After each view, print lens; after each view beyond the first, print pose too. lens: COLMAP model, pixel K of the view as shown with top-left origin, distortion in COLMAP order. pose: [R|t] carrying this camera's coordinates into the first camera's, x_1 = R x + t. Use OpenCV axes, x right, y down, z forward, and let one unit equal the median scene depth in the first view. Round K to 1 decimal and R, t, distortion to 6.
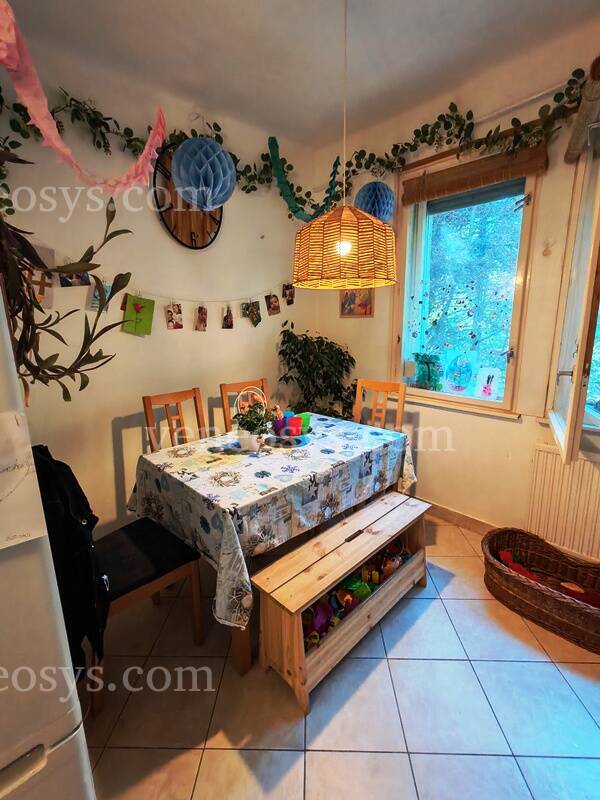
lens RADIAL K [[369.5, 0, 296.5], [0, 369.5, 396.9], [0, 0, 1]] dist [0.003088, 0.000893]
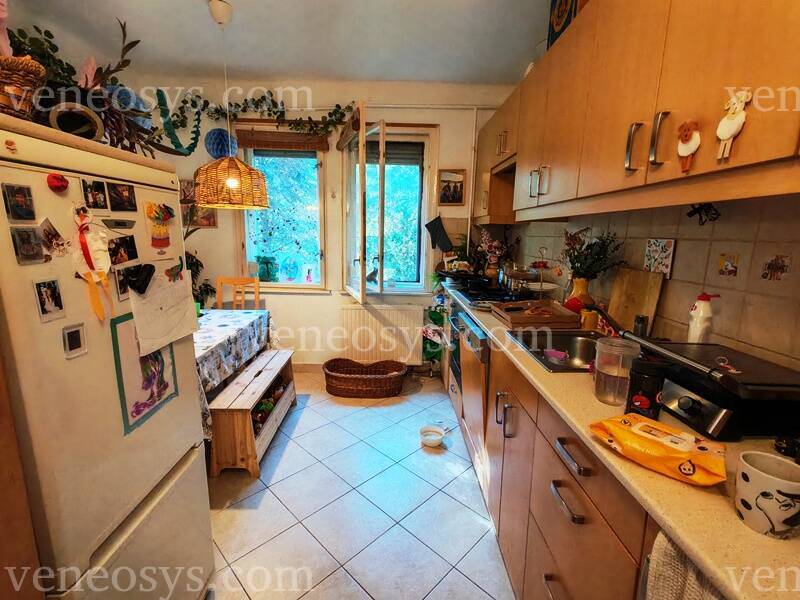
lens RADIAL K [[369.5, 0, 396.8], [0, 369.5, 301.5], [0, 0, 1]] dist [0.003088, 0.000893]
pose [[0.679729, -0.104216, 0.726021, -0.462187], [0.118806, 0.992426, 0.031226, 0.091853], [-0.723777, 0.065030, 0.686963, -0.407960]]
